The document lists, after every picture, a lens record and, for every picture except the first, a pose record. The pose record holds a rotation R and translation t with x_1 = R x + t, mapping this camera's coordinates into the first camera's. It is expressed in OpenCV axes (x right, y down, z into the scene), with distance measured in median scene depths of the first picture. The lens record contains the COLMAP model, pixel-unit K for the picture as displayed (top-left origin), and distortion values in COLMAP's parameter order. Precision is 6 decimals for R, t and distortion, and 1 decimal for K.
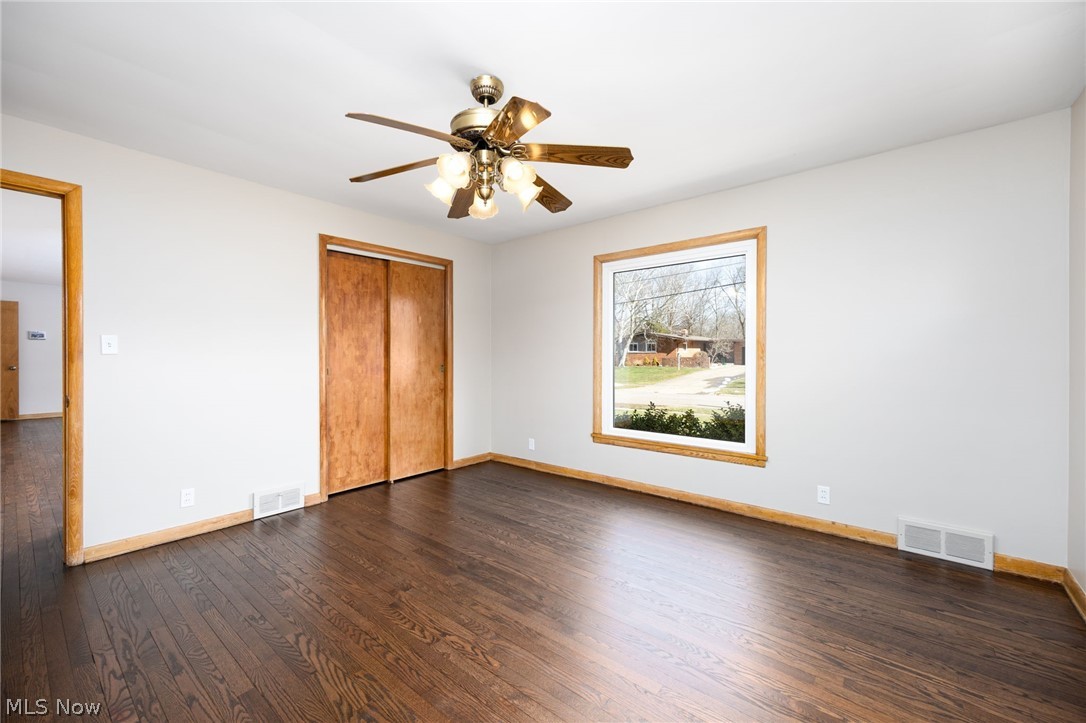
lens RADIAL K [[428.8, 0, 541.9], [0, 428.8, 359.0], [0, 0, 1]] dist [-0.008182, 0.000133]
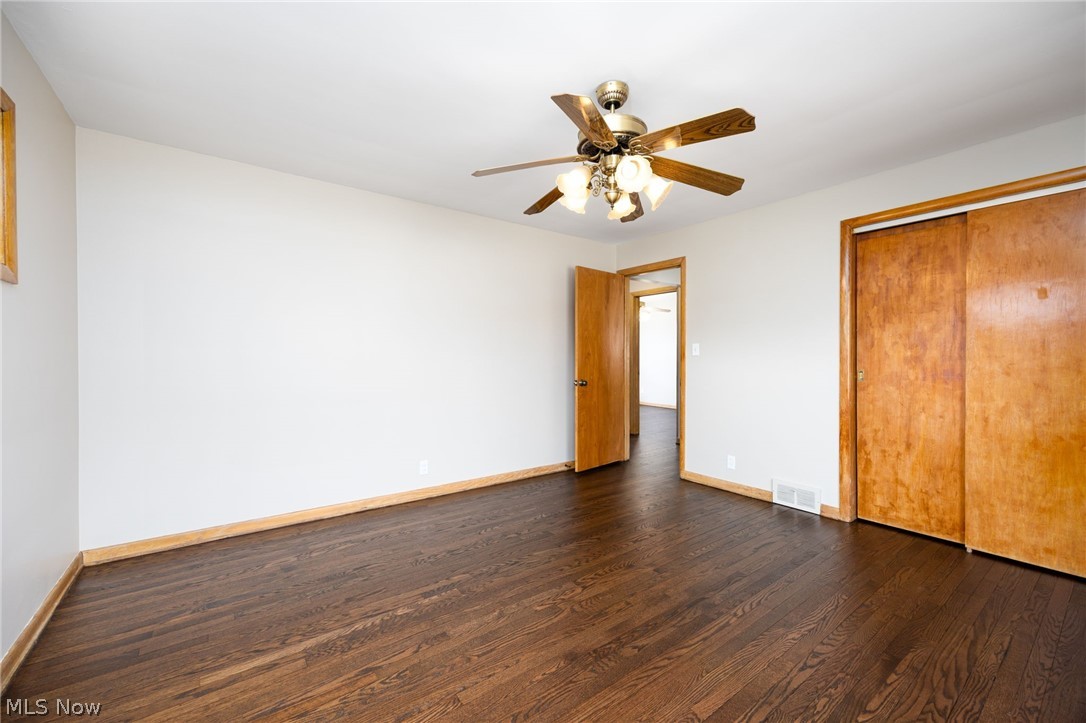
lens RADIAL K [[428.8, 0, 541.9], [0, 428.8, 359.0], [0, 0, 1]] dist [-0.008182, 0.000133]
pose [[-0.237110, 0.004528, -0.971472, 0.472936], [-0.008993, 0.999936, 0.006856, -0.002850], [0.971441, 0.010362, -0.237054, 0.567853]]
